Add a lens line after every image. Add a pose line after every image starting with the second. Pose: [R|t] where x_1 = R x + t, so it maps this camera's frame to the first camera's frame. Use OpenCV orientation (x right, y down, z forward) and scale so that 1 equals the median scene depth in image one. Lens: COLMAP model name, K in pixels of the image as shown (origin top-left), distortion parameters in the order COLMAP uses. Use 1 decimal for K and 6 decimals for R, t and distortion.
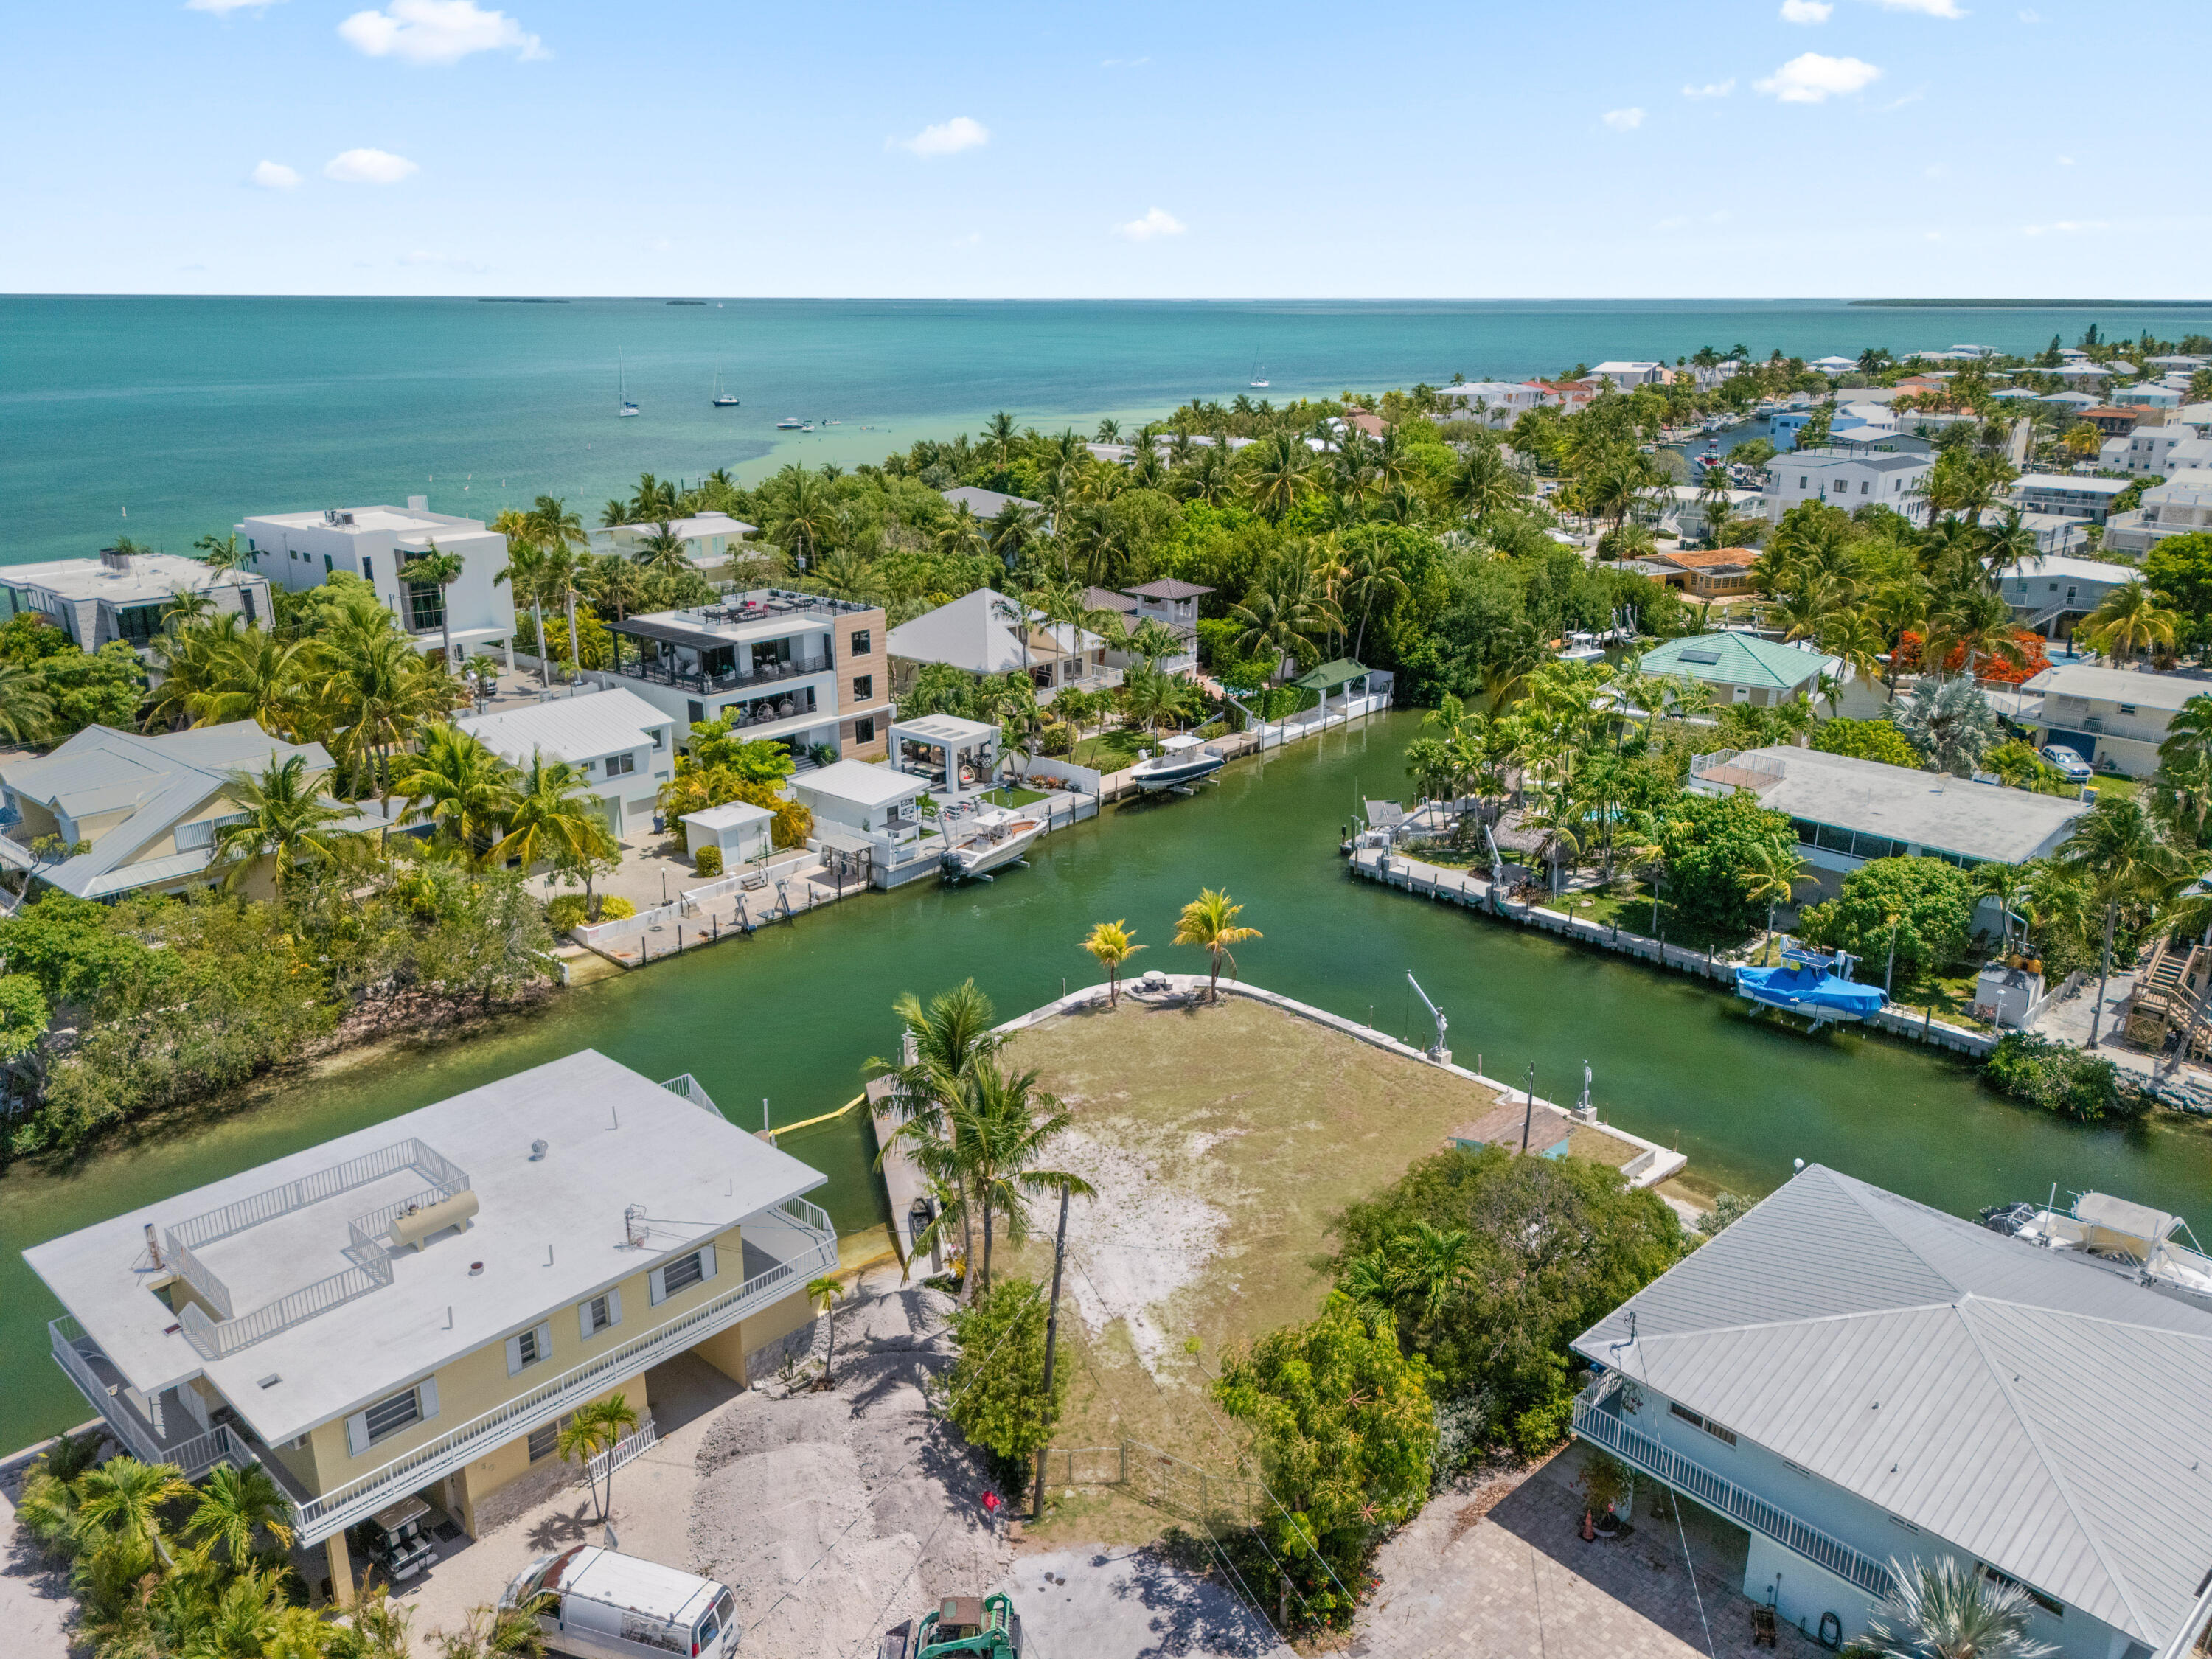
lens RADIAL K [[1634.3, 0, 1163.7], [0, 1634.3, 829.7], [0, 0, 1]] dist [0.004495, -0.000166]
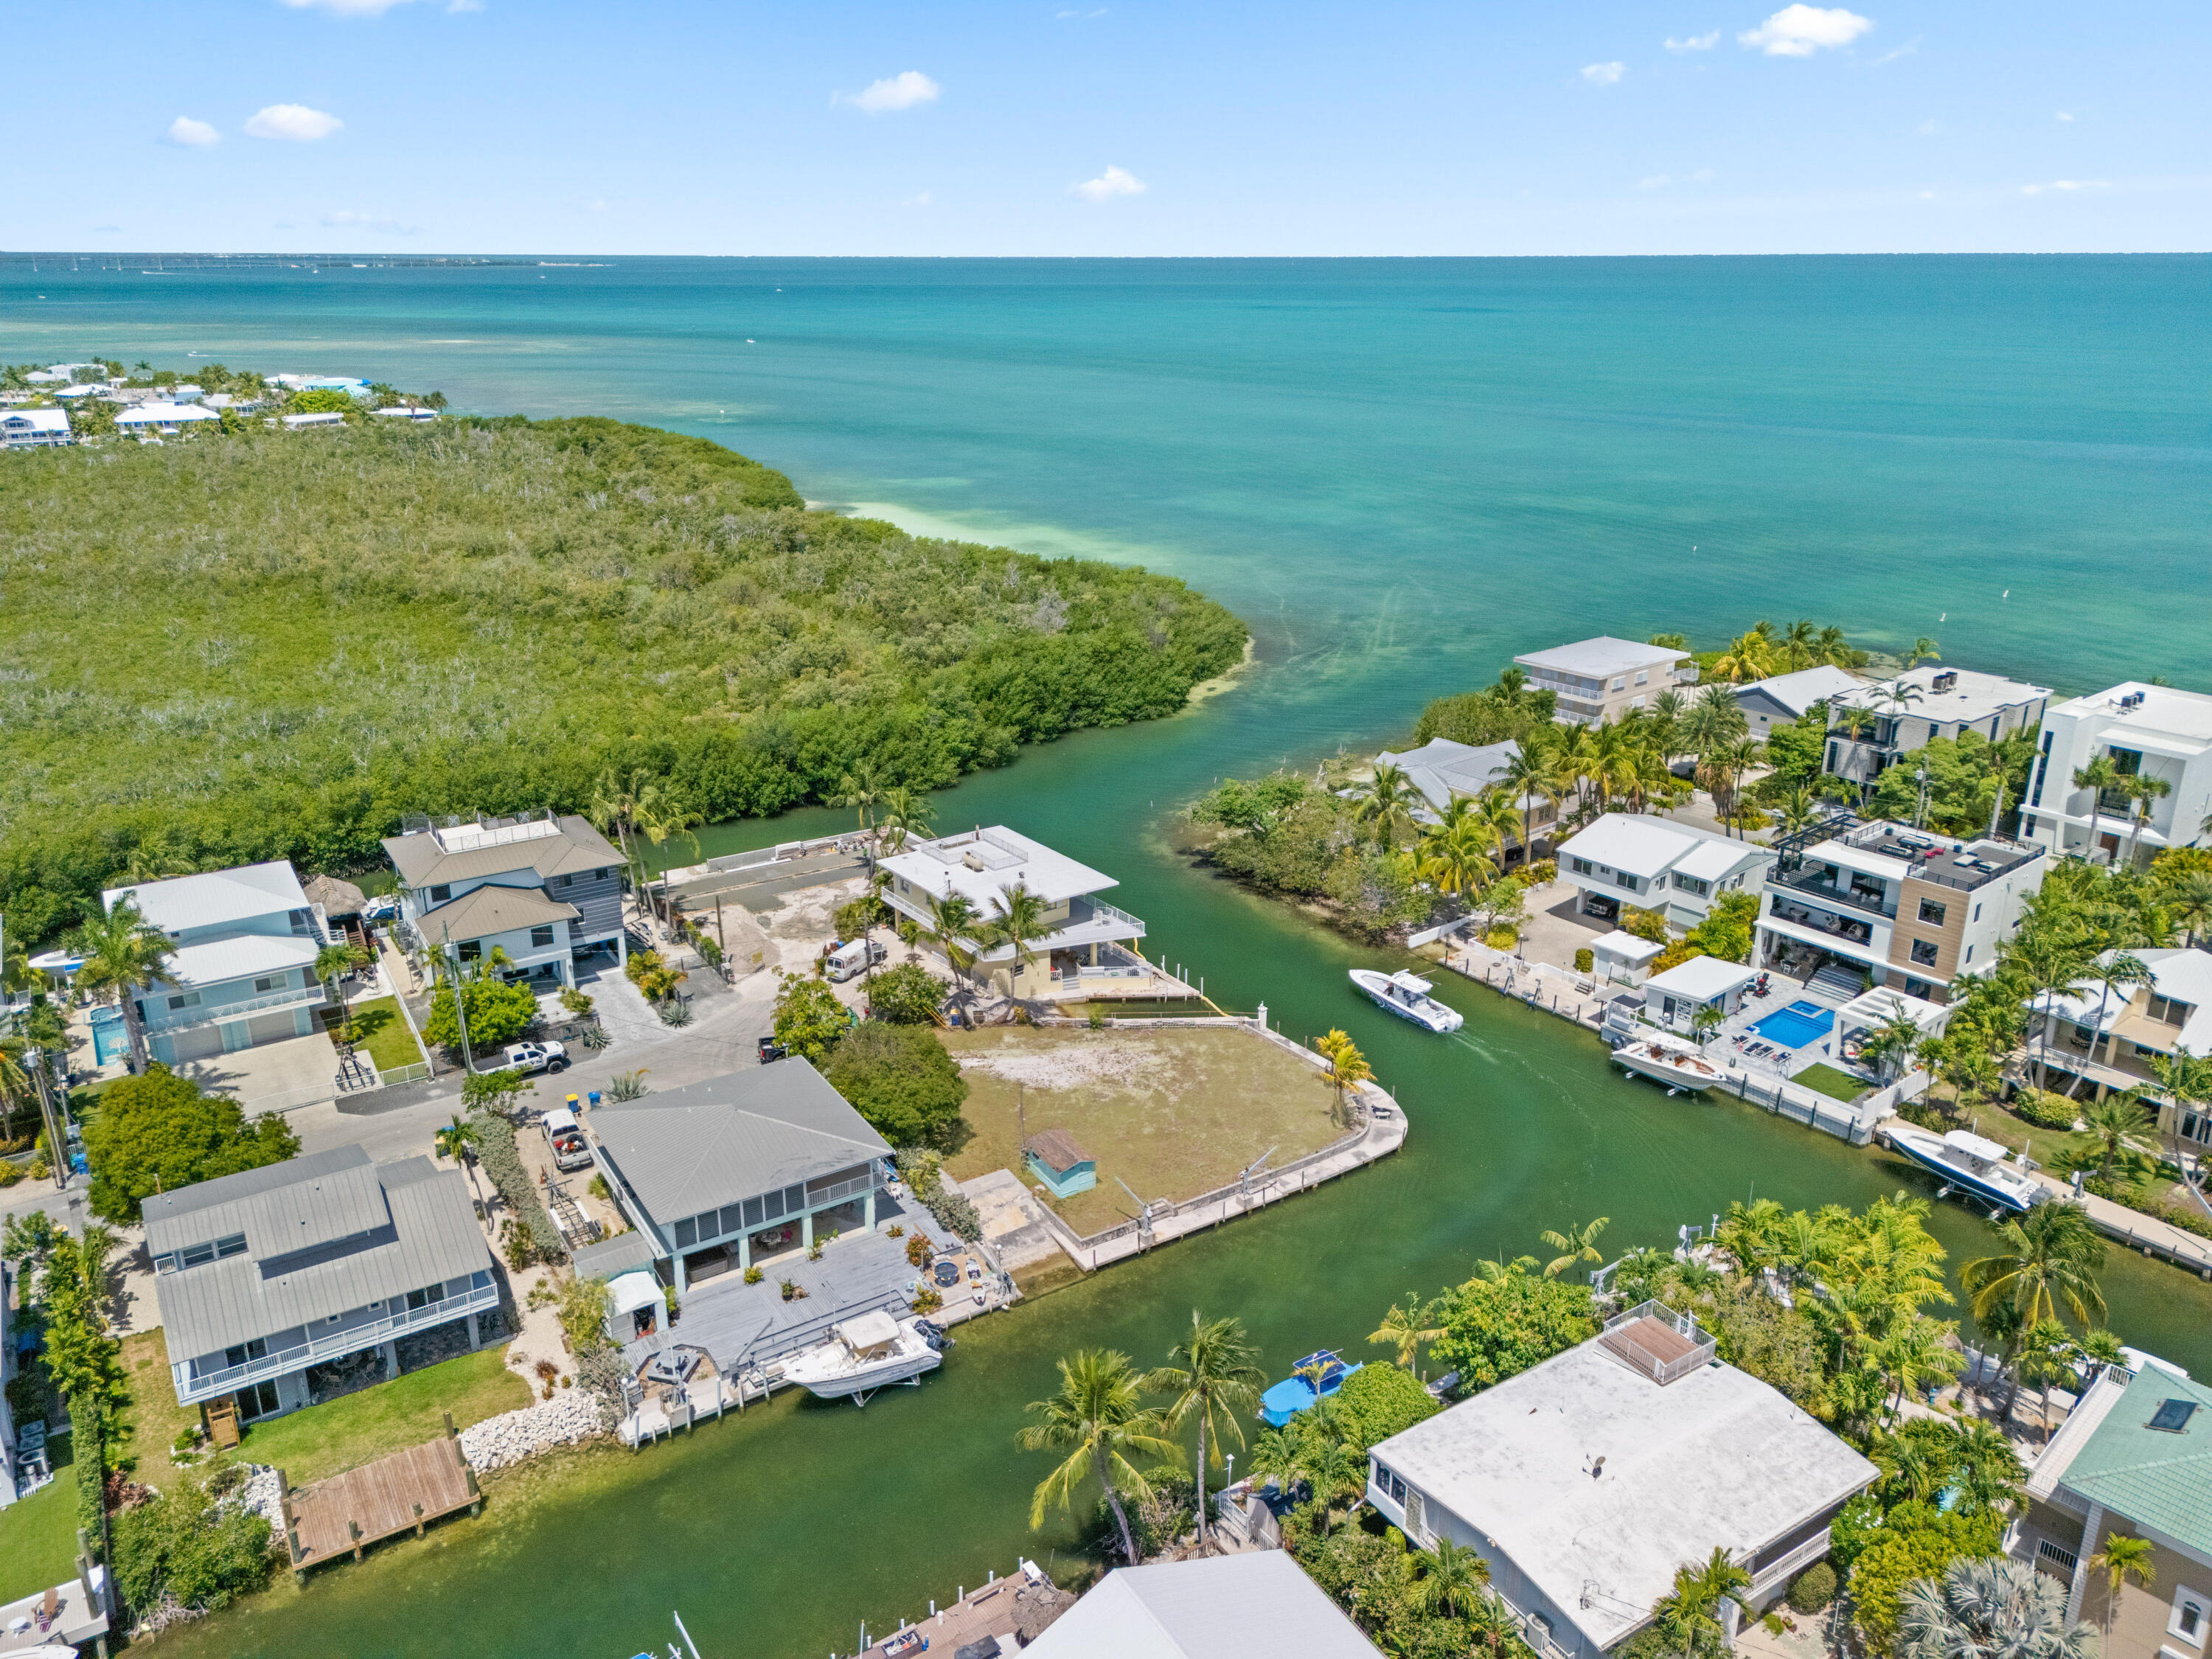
lens RADIAL K [[1645.1, 0, 1106.0], [0, 1645.1, 829.5], [0, 0, 1]] dist [0.065931, -0.003012]
pose [[-0.211991, 0.314761, -0.925195, 1.020213], [-0.306209, 0.877646, 0.368747, -0.448611], [0.928060, 0.361474, -0.089670, 0.678067]]
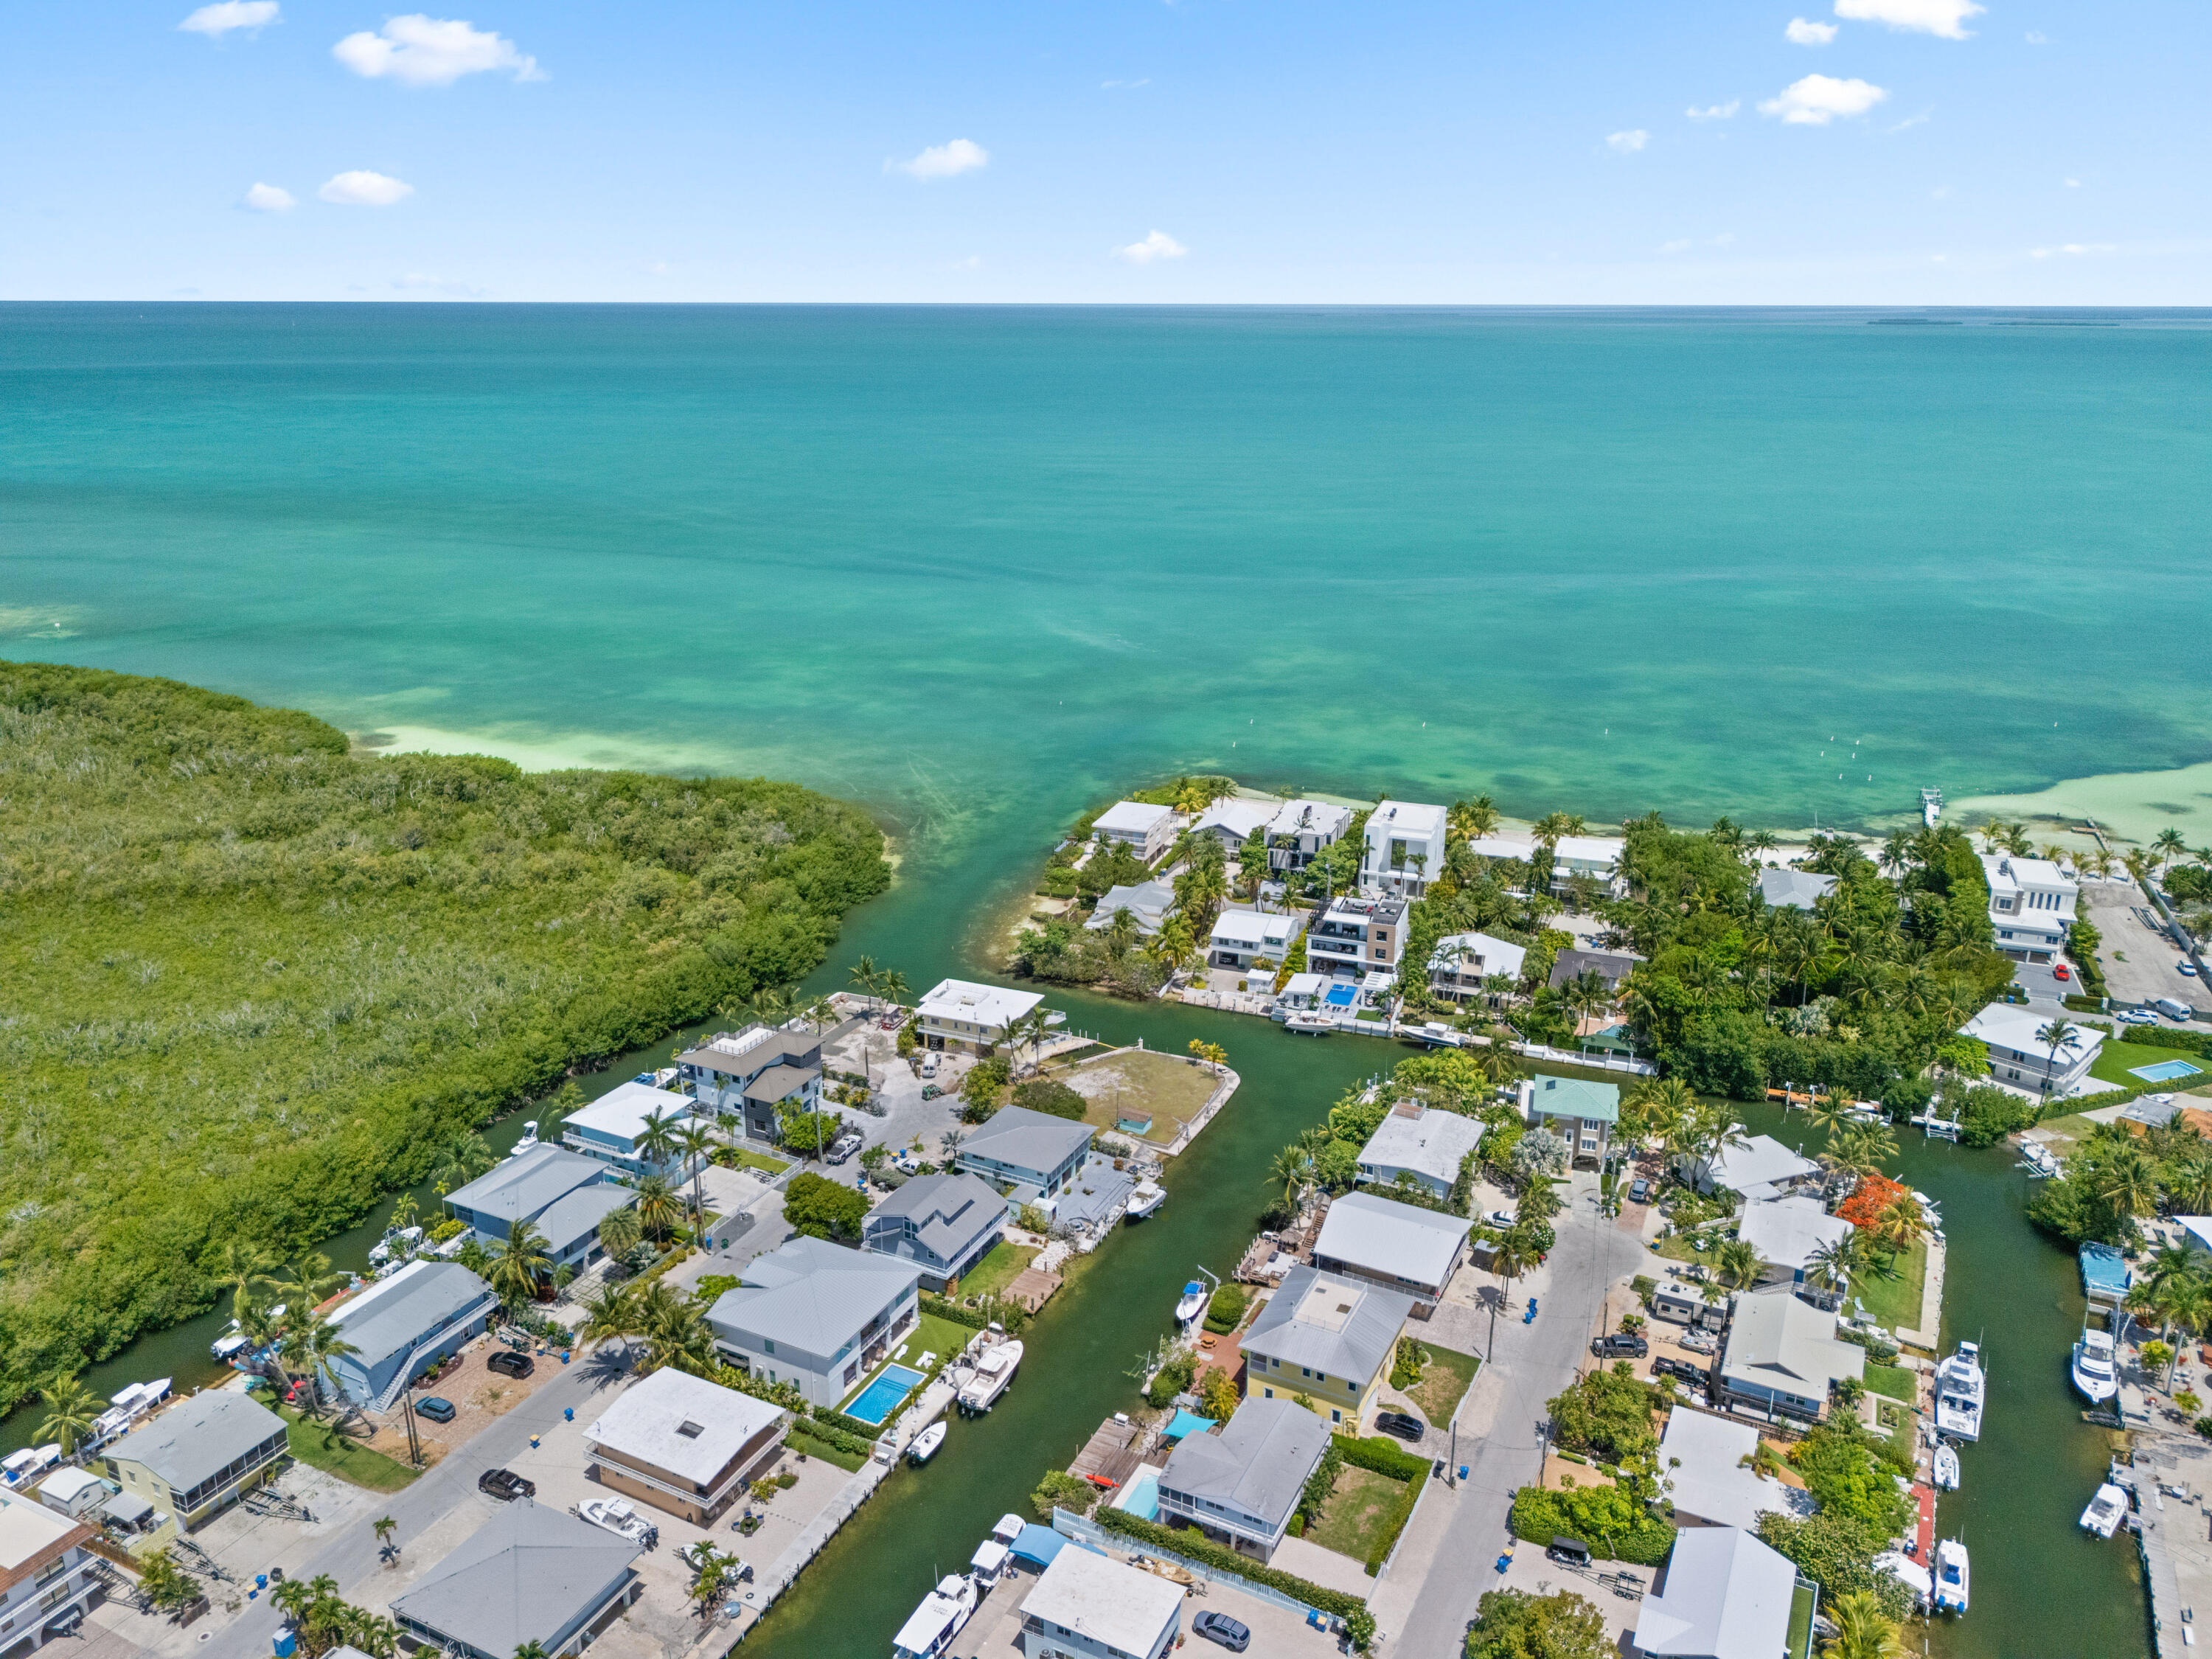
lens RADIAL K [[1645.1, 0, 1106.0], [0, 1645.1, 829.5], [0, 0, 1]] dist [0.065931, -0.003012]
pose [[0.311215, 0.283080, -0.907200, 2.134684], [-0.291573, 0.937008, 0.192357, -0.704579], [0.904506, 0.204651, 0.374149, -0.362132]]
